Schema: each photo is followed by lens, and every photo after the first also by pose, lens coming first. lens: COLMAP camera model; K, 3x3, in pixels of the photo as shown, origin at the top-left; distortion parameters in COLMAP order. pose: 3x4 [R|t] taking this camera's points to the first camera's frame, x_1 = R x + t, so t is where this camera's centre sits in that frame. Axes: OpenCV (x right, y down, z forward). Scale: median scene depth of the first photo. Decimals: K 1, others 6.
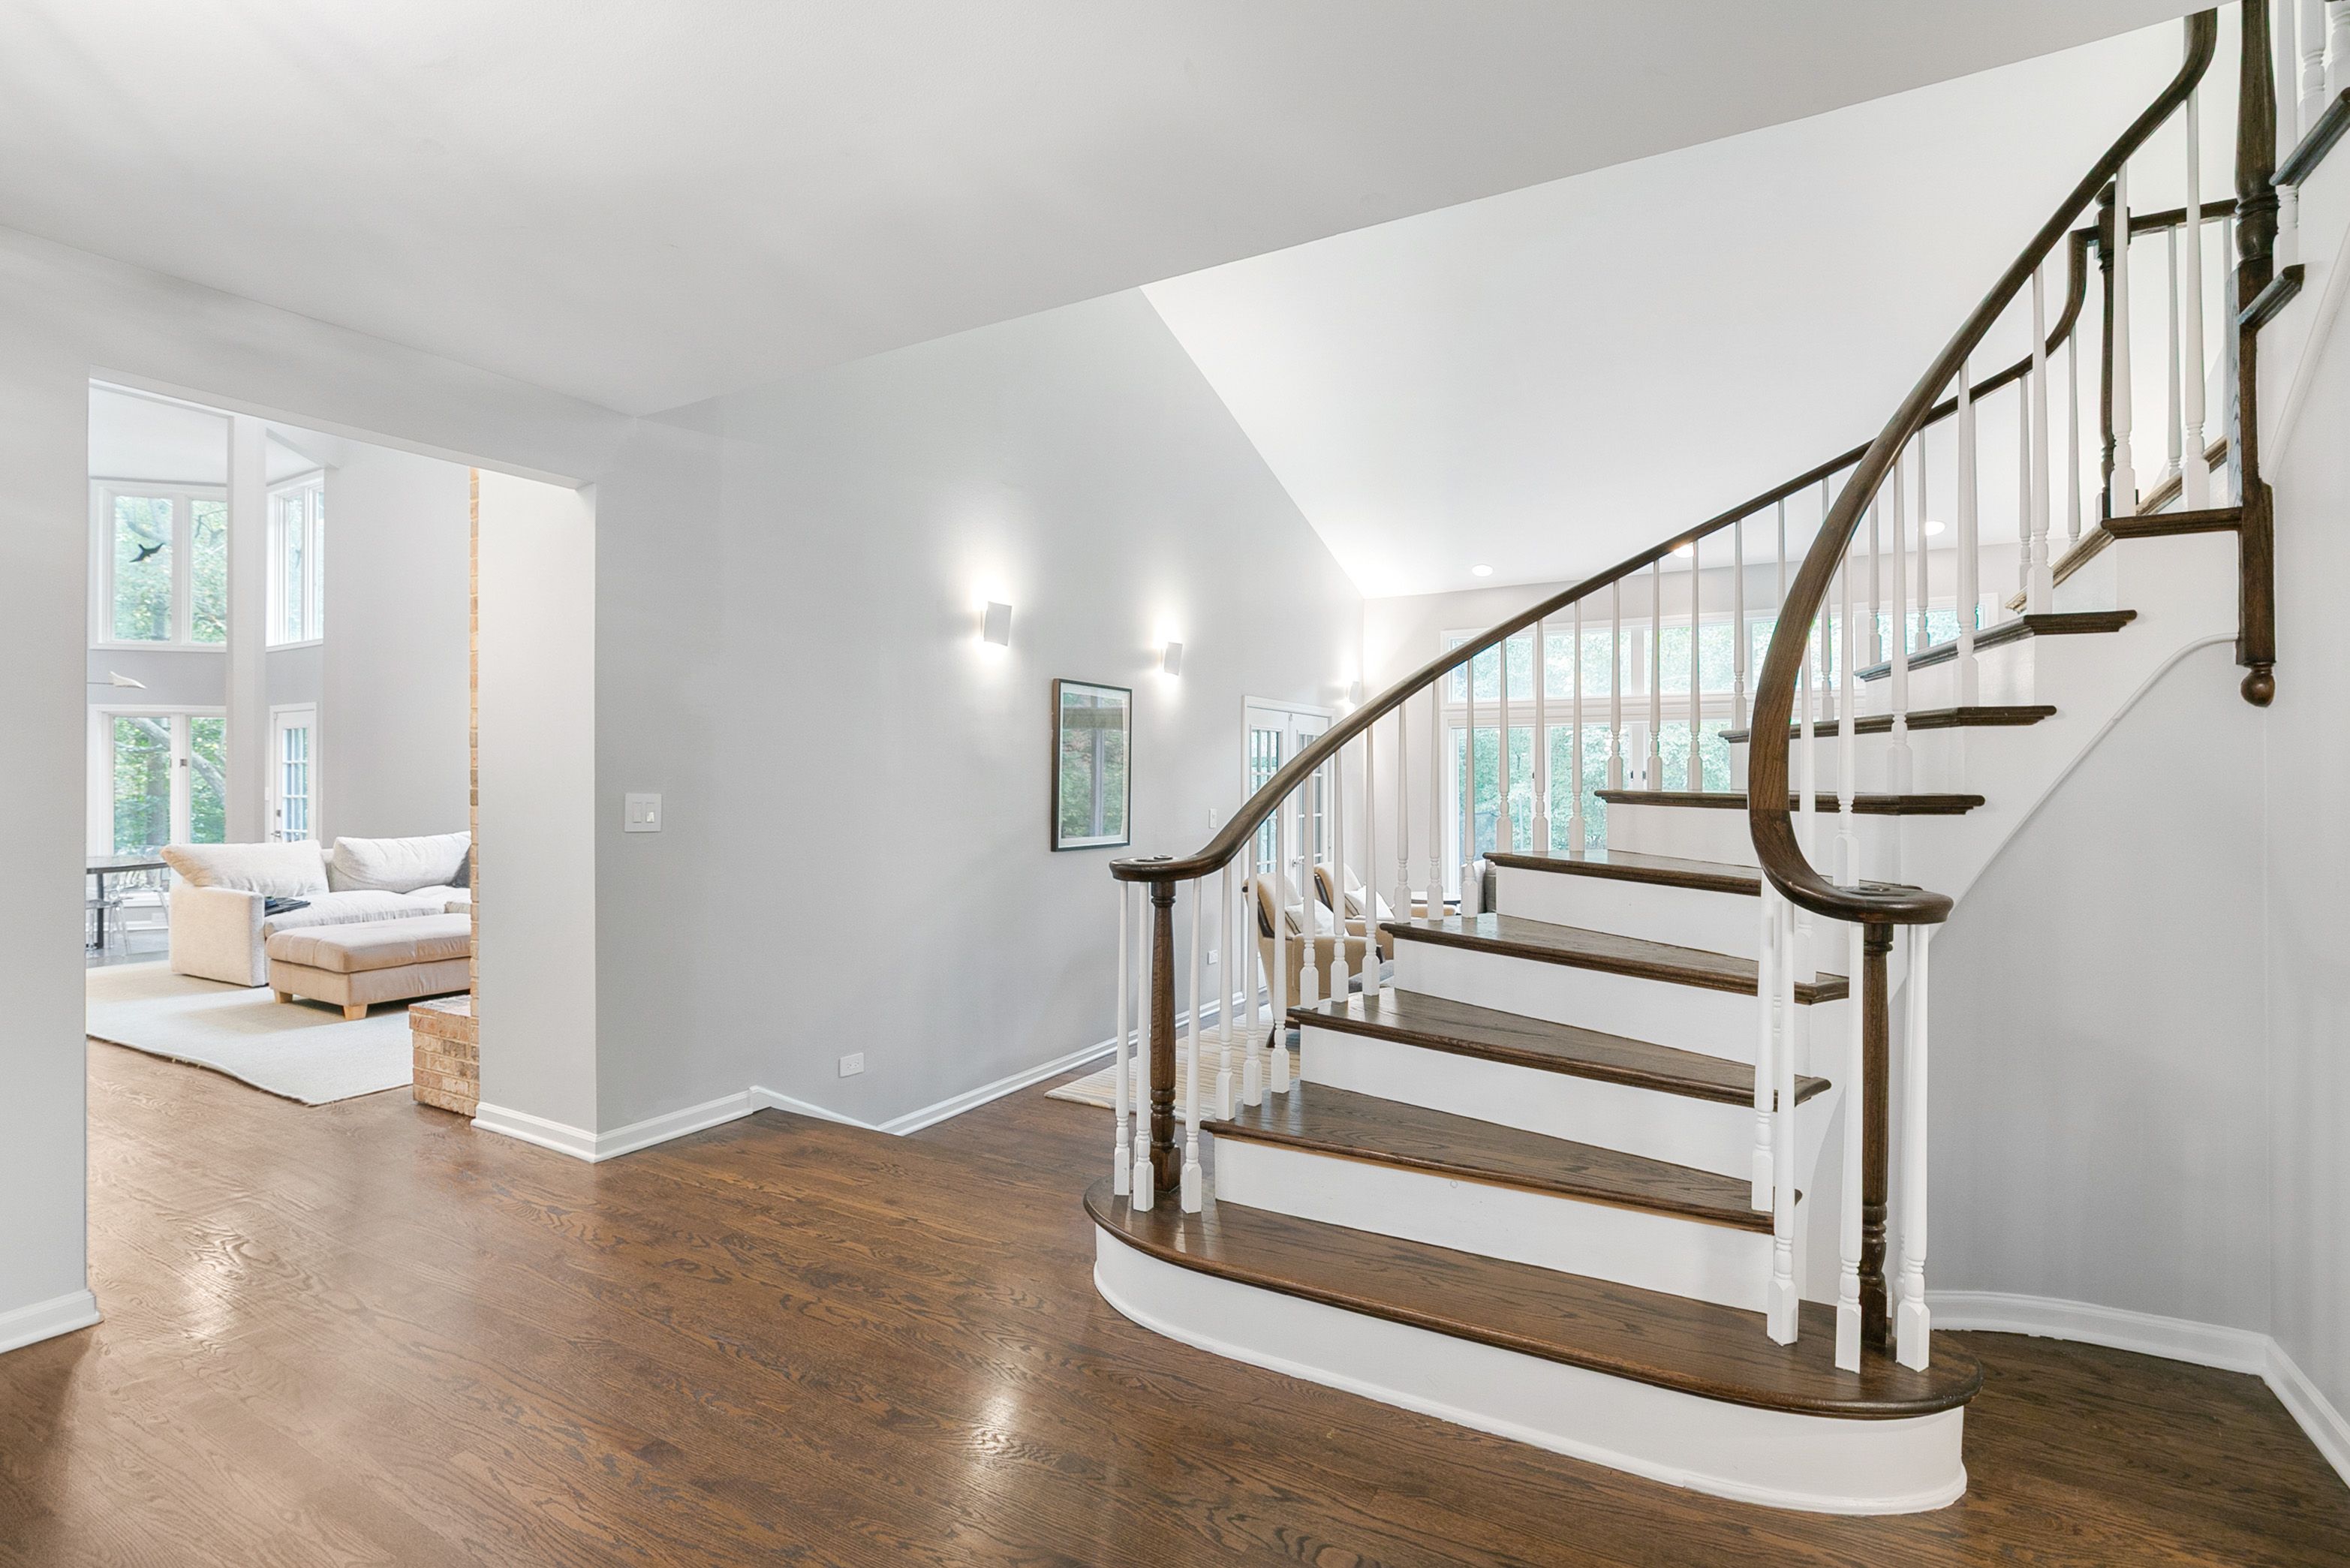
lens RADIAL K [[1082.1, 0, 1175.0], [0, 1082.1, 784.0], [0, 0, 1]] dist [-0.007474, 0.000314]
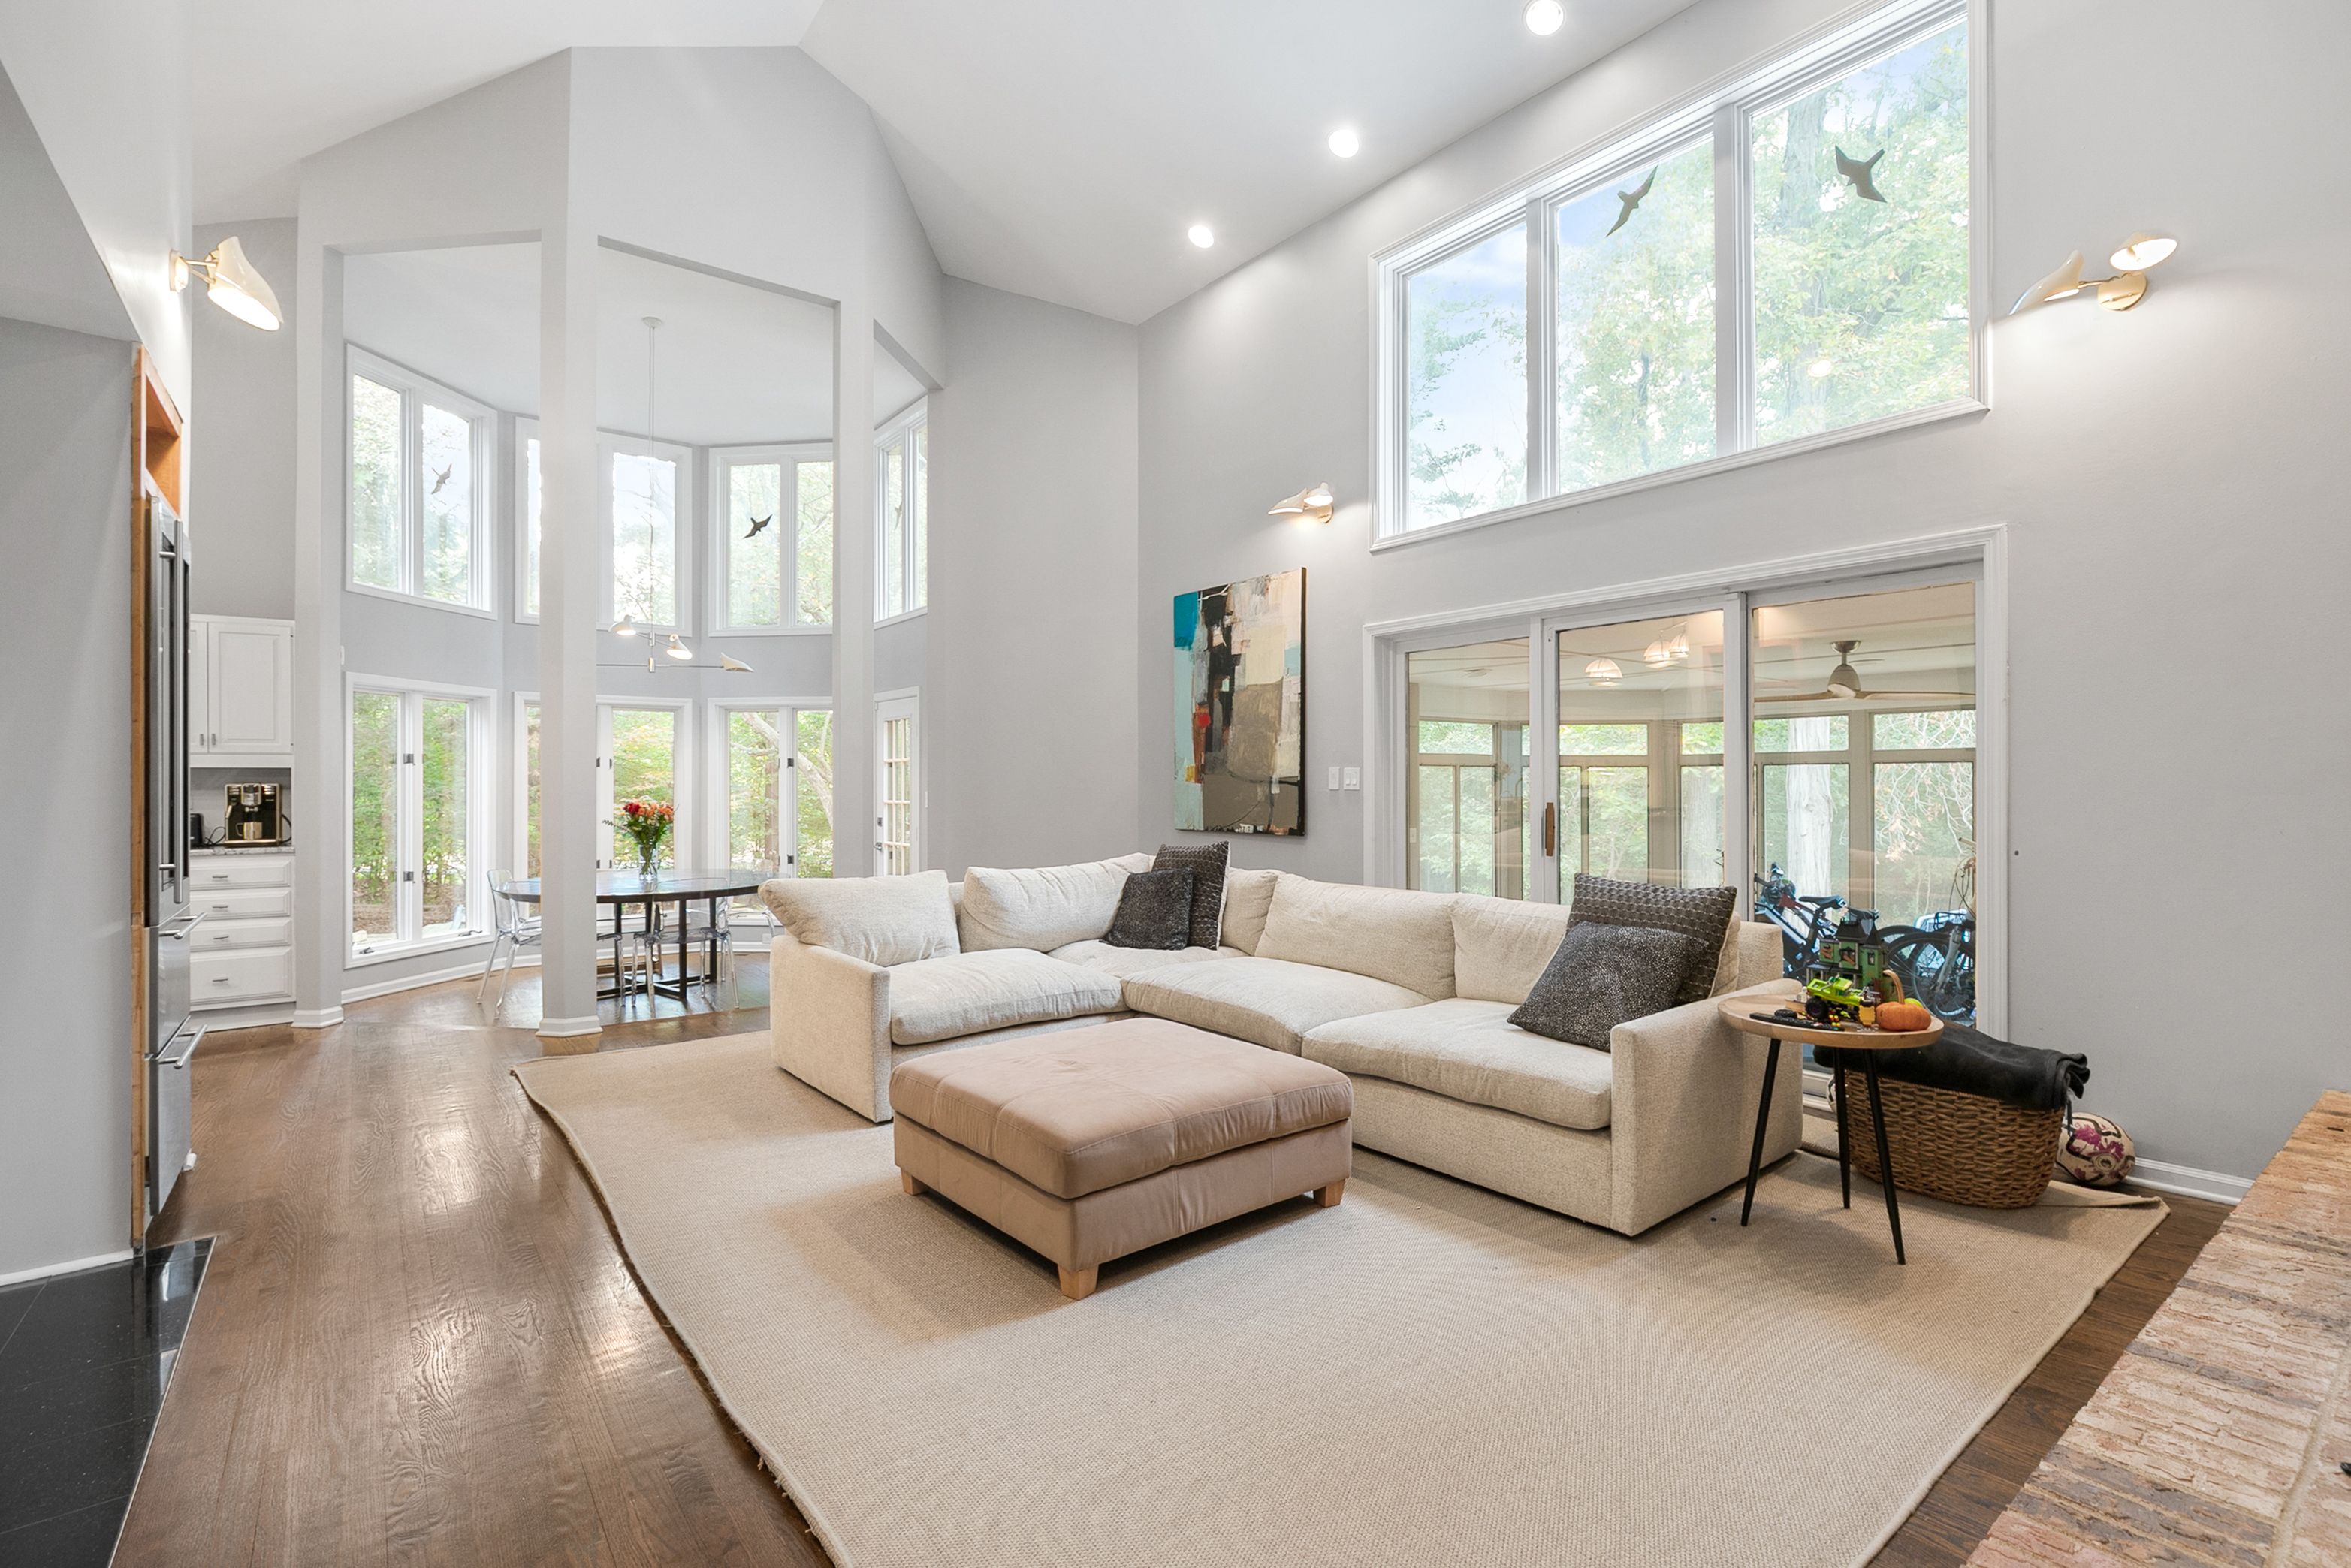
lens RADIAL K [[1082.4, 0, 1175.5], [0, 1082.4, 784.0], [0, 0, 1]] dist [-0.007474, 0.000314]
pose [[0.918535, -0.002991, -0.395328, -0.322330], [0.002122, 0.999994, -0.002635, 0.000467], [0.395334, 0.001582, 0.918536, 0.354932]]
